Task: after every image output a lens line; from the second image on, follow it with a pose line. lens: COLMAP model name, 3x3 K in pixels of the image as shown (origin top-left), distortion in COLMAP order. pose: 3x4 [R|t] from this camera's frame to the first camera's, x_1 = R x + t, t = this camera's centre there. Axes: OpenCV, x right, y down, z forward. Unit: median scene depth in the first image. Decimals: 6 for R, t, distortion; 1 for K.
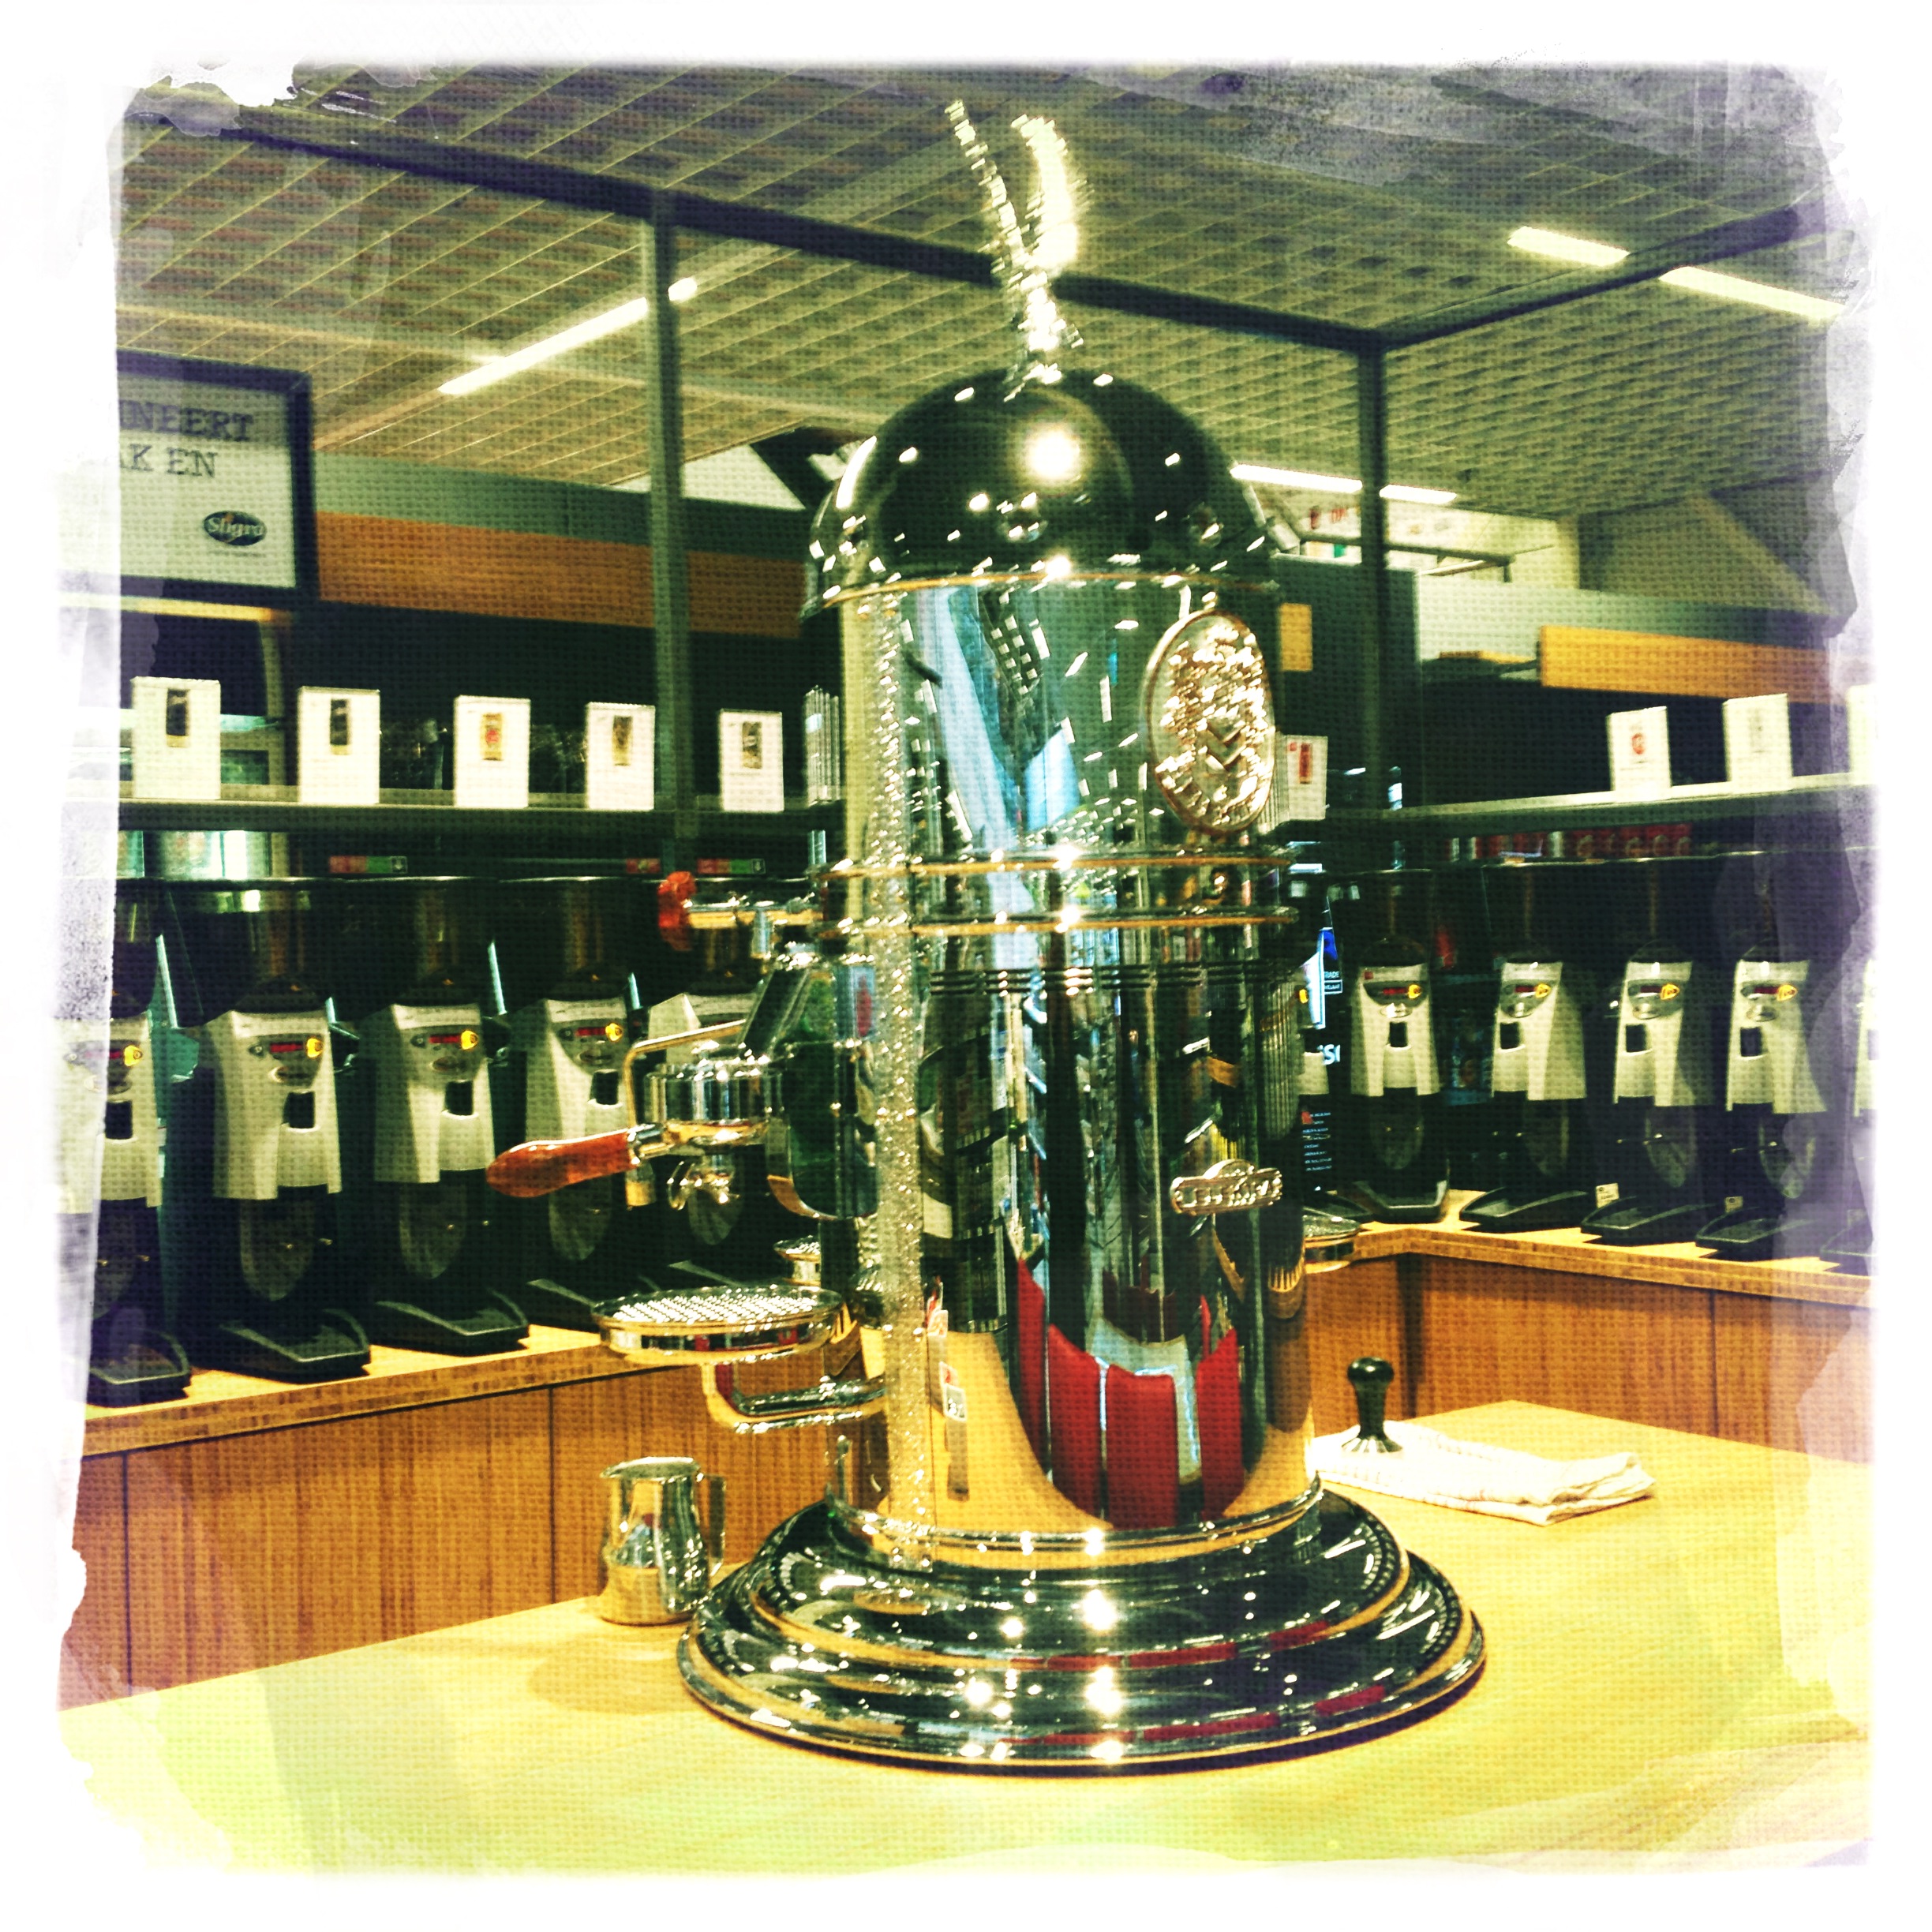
lens RADIAL K [[2287.2, 0, 966.7], [0, 2287.2, 975.0], [0, 0, 1]] dist [-0.002368, 0.000000]
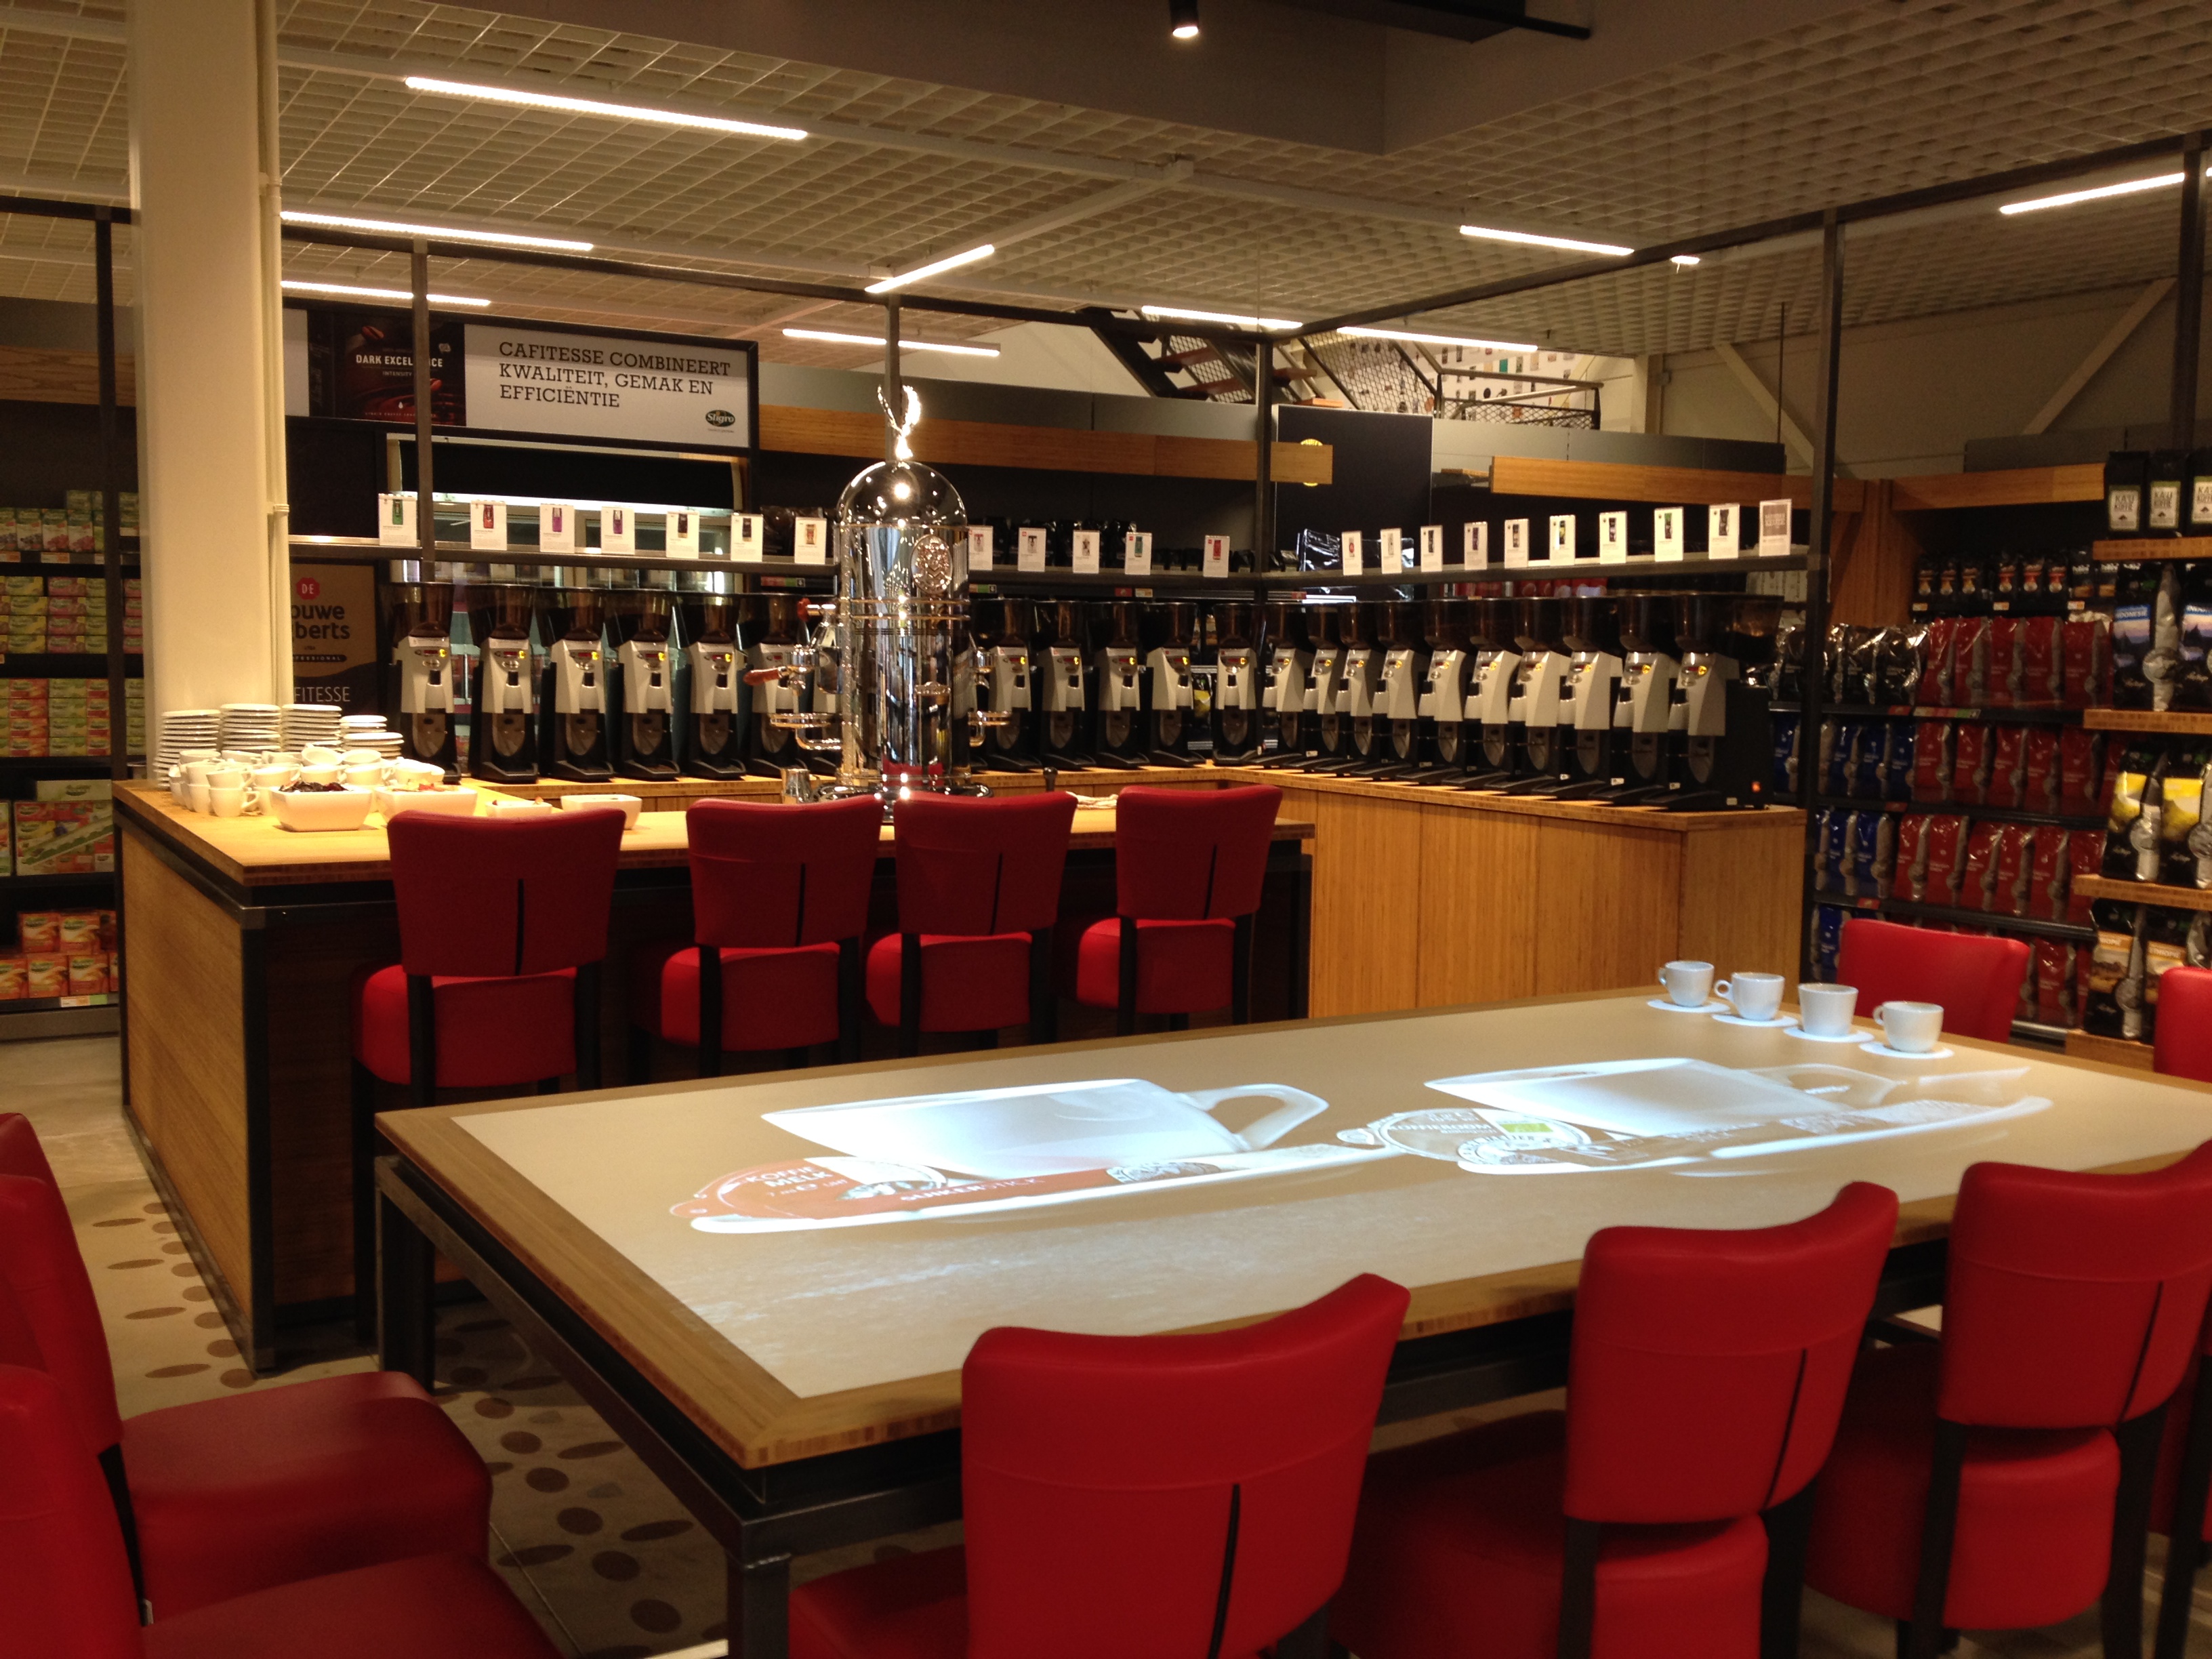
lens RADIAL K [[2135.8, 0, 1101.7], [0, 2135.8, 823.3], [0, 0, 1]] dist [0.057175, 0.000000]
pose [[0.985867, 0.051074, -0.159557, 0.353460], [-0.039879, 0.996564, 0.072599, 0.016998], [0.162717, -0.065210, 0.984516, -0.893410]]
